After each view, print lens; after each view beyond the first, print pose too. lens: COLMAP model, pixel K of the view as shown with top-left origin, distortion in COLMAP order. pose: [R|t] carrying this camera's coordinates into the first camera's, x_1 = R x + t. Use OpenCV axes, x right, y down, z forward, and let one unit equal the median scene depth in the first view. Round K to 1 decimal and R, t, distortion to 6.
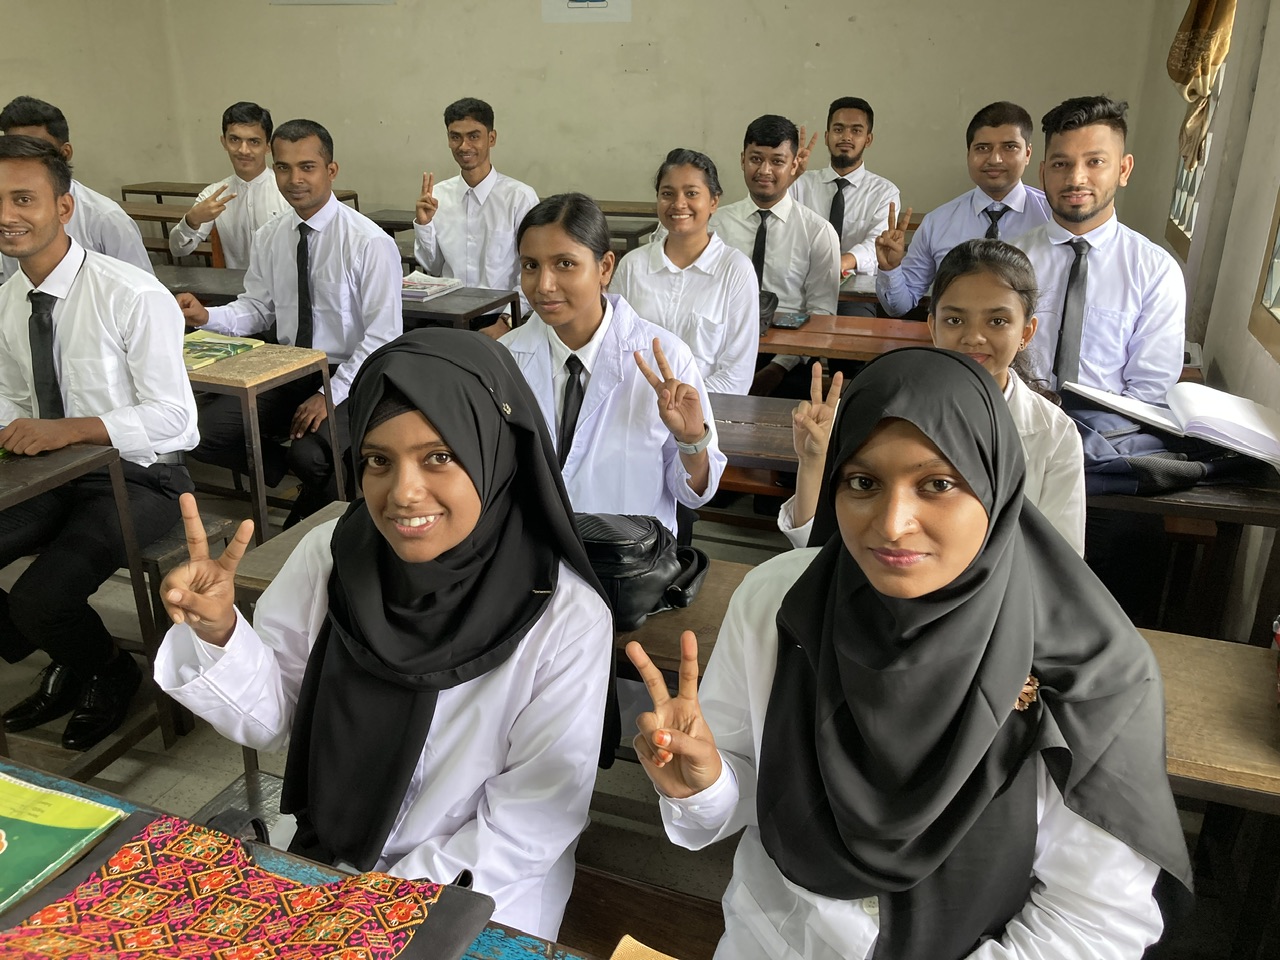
lens RADIAL K [[1067.6, 0, 640.0], [0, 1067.6, 480.0], [0, 0, 1]] dist [0.045843, -0.000530]
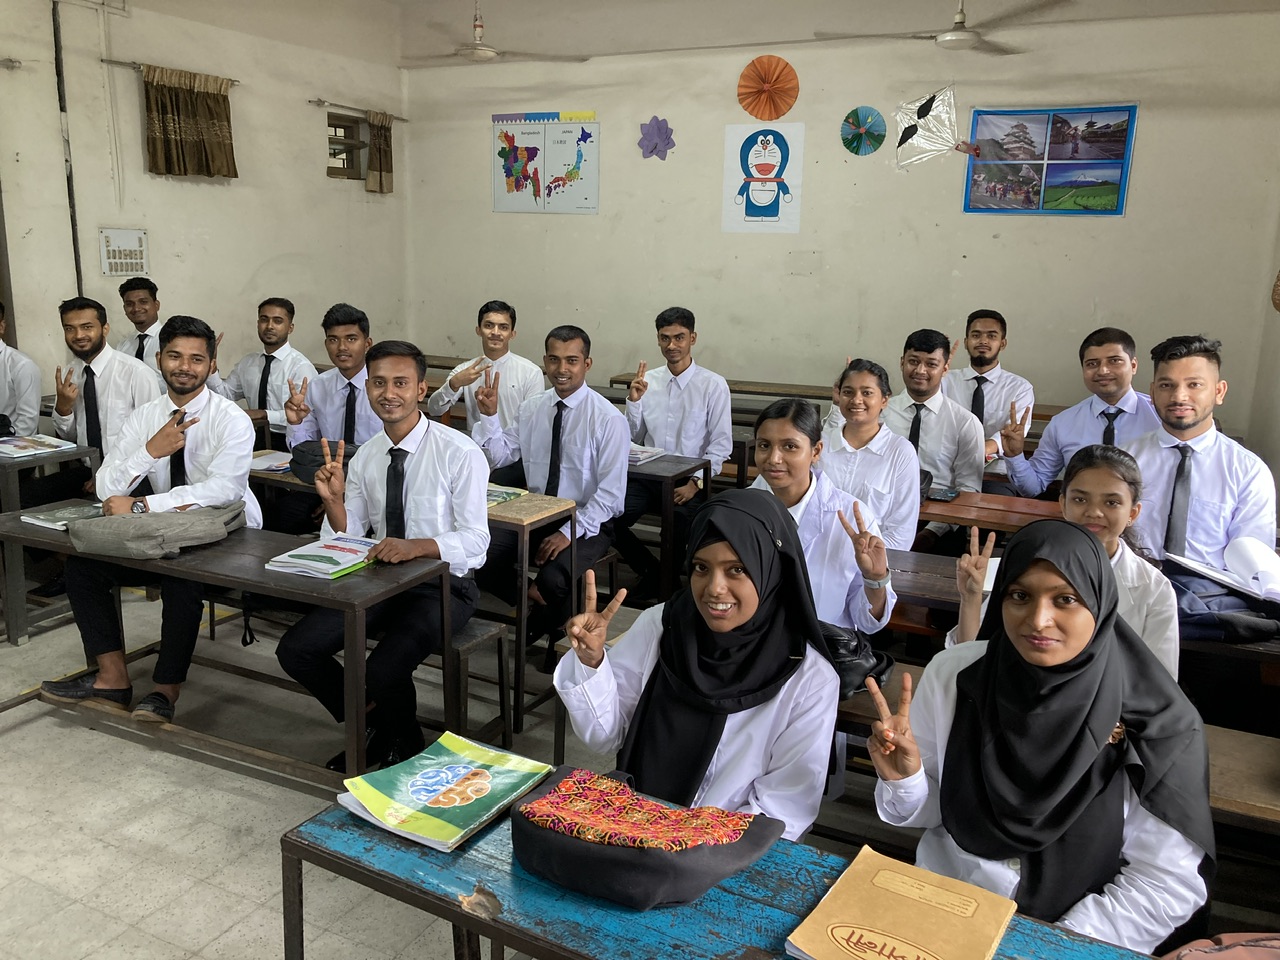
lens RADIAL K [[1106.7, 0, 640.0], [0, 1106.7, 480.0], [0, 0, 1]] dist [0.136624, -0.196830]
pose [[0.993305, 0.051257, -0.103532, -0.103312], [-0.066242, 0.986927, -0.146924, 0.064561], [0.094647, 0.152799, 0.983715, -0.420741]]
